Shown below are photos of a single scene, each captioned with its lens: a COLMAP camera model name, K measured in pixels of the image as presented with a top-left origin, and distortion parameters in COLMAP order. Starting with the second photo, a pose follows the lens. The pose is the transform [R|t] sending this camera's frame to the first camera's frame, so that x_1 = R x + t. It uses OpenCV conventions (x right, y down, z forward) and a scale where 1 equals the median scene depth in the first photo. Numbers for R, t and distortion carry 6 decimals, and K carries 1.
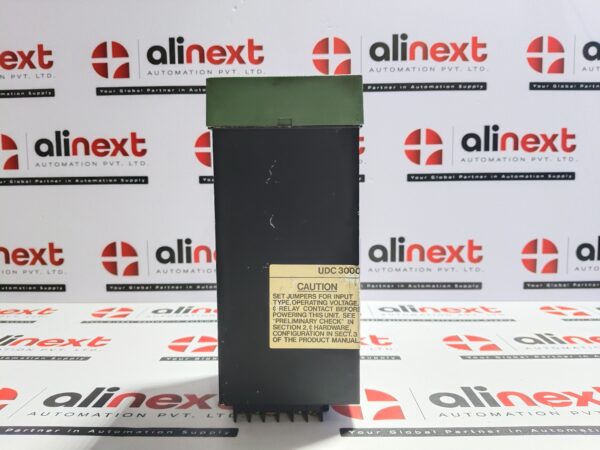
lens RADIAL K [[463.5, 0, 300.0], [0, 463.5, 225.0], [0, 0, 1]] dist [0.031365, -0.094355]
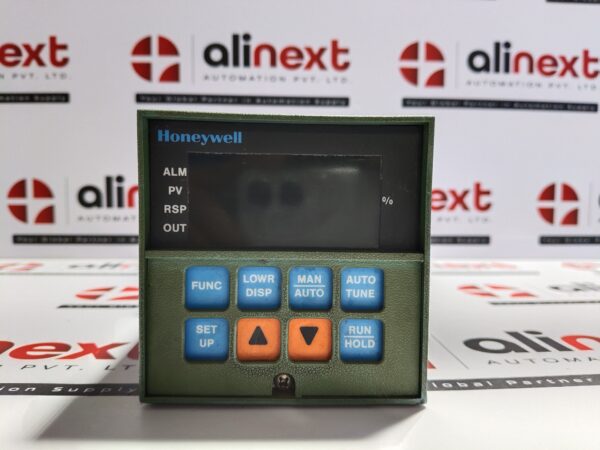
lens RADIAL K [[473.2, 0, 300.0], [0, 473.2, 225.0], [0, 0, 1]] dist [-0.004710, -0.072566]
pose [[0.997356, 0.013014, 0.071499, 0.001138], [-0.011346, 0.999655, -0.023698, 0.131304], [-0.071782, 0.022824, 0.997159, 0.208238]]
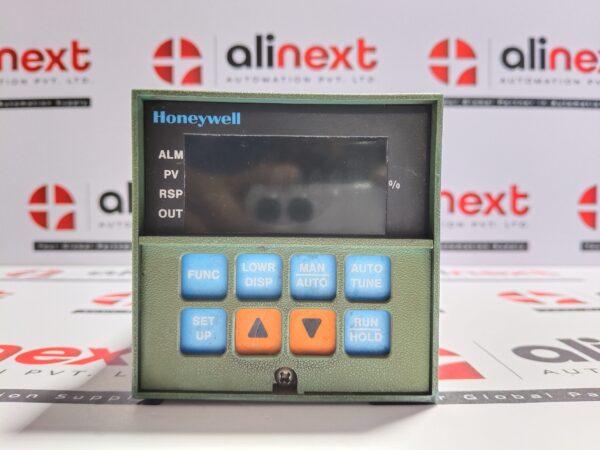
lens RADIAL K [[473.2, 0, 300.0], [0, 473.2, 225.0], [0, 0, 1]] dist [-0.004710, -0.072566]
pose [[0.999720, 0.010695, 0.021088, 0.000088], [-0.009560, 0.998537, -0.053230, 0.145030], [-0.021626, 0.053014, 0.998360, 0.241958]]
